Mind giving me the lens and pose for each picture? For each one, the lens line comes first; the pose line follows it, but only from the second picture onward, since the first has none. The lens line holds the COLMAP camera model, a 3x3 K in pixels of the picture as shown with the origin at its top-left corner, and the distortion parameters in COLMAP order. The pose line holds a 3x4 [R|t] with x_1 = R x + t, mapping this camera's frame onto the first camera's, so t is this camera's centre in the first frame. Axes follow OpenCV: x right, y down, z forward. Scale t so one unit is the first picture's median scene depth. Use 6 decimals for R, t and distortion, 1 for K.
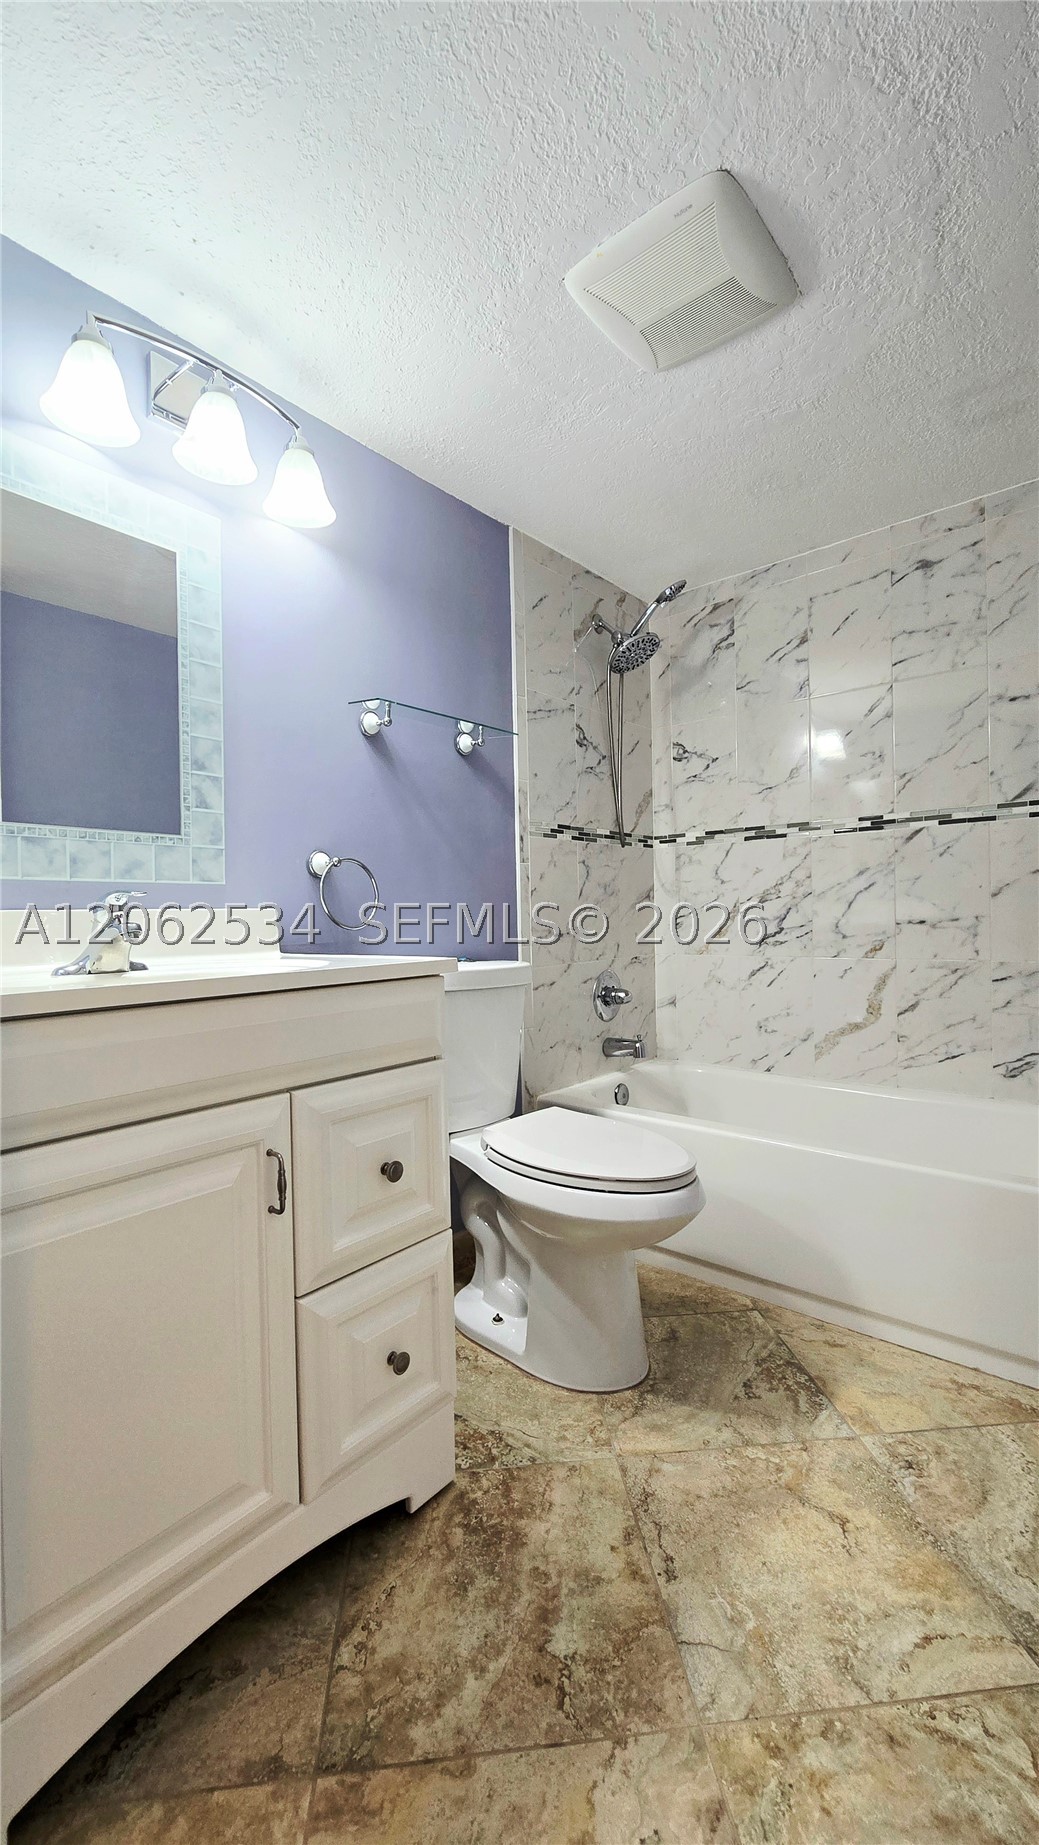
lens RADIAL K [[758.3, 0, 517.9], [0, 758.3, 922.7], [0, 0, 1]] dist [-0.002287, 0.001519]
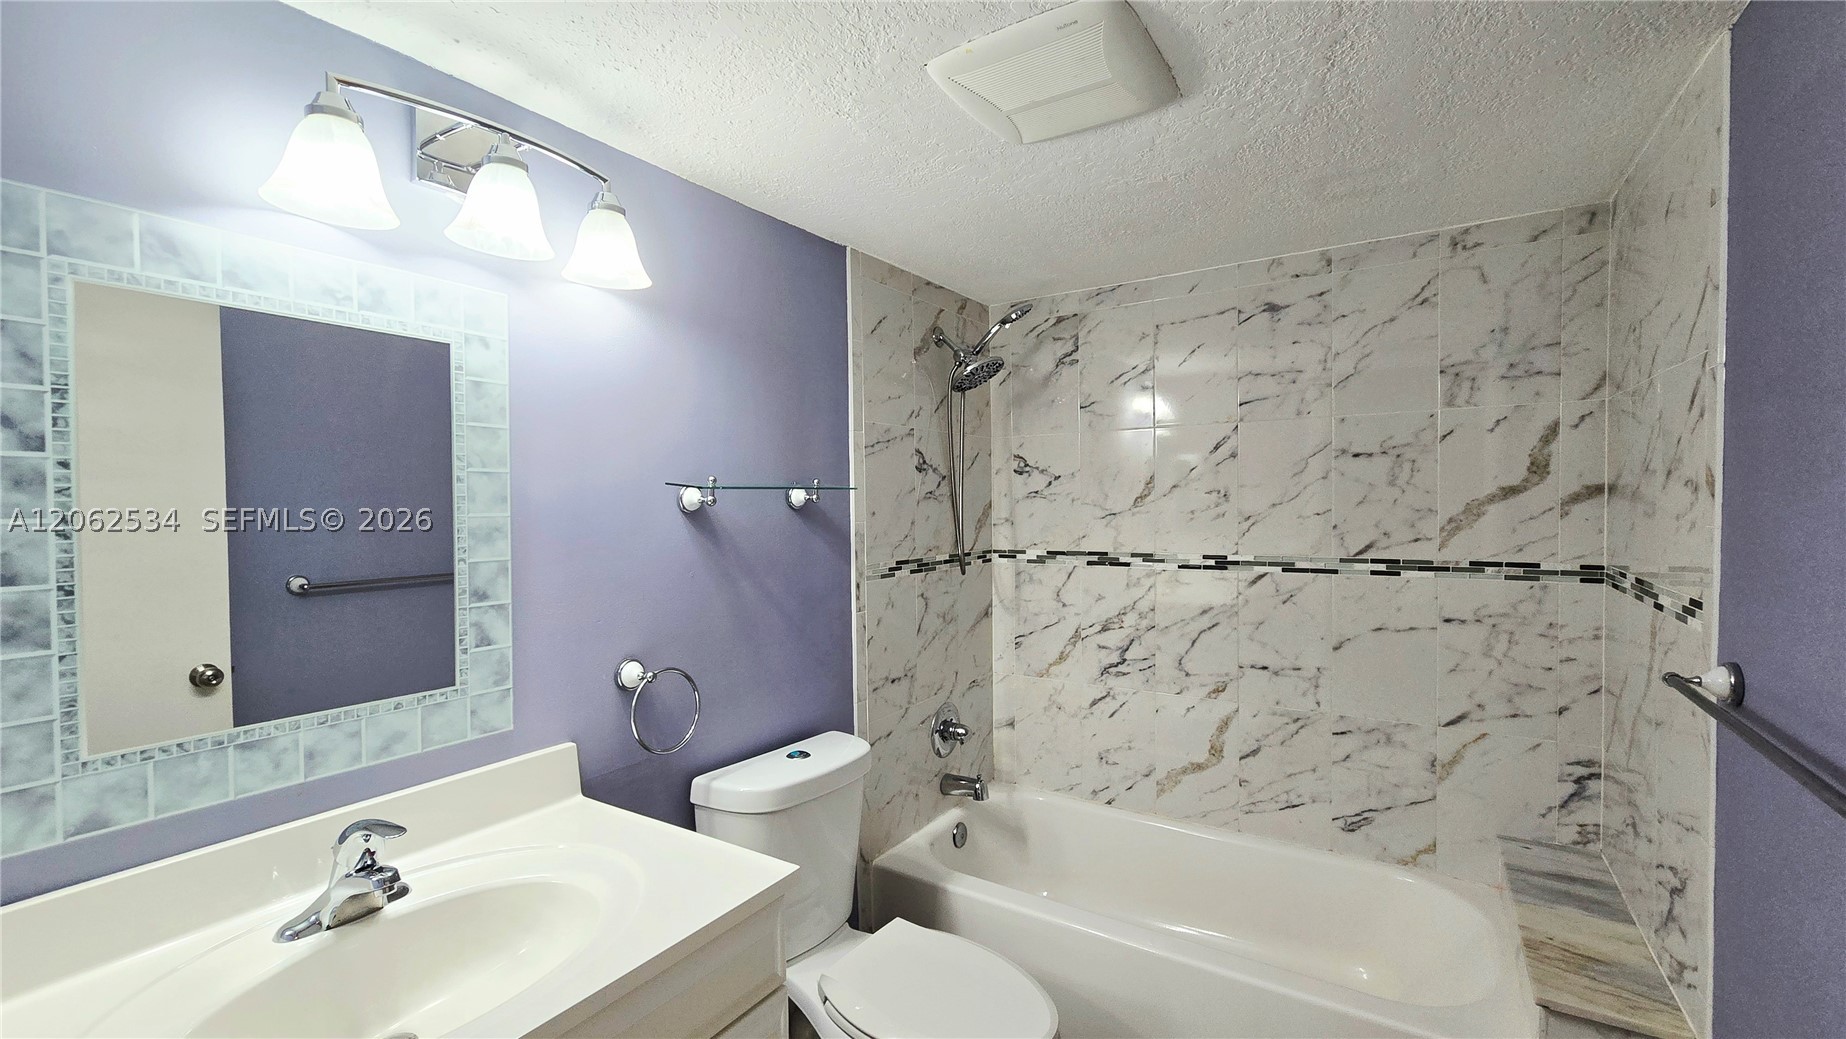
lens RADIAL K [[758.7, 0, 931.0], [0, 758.7, 514.9], [0, 0, 1]] dist [-0.002287, 0.001519]
pose [[0.991611, 0.005292, 0.129146, -0.027293], [-0.006395, 0.999947, 0.008128, -0.210642], [-0.129097, -0.008885, 0.991592, 0.080027]]
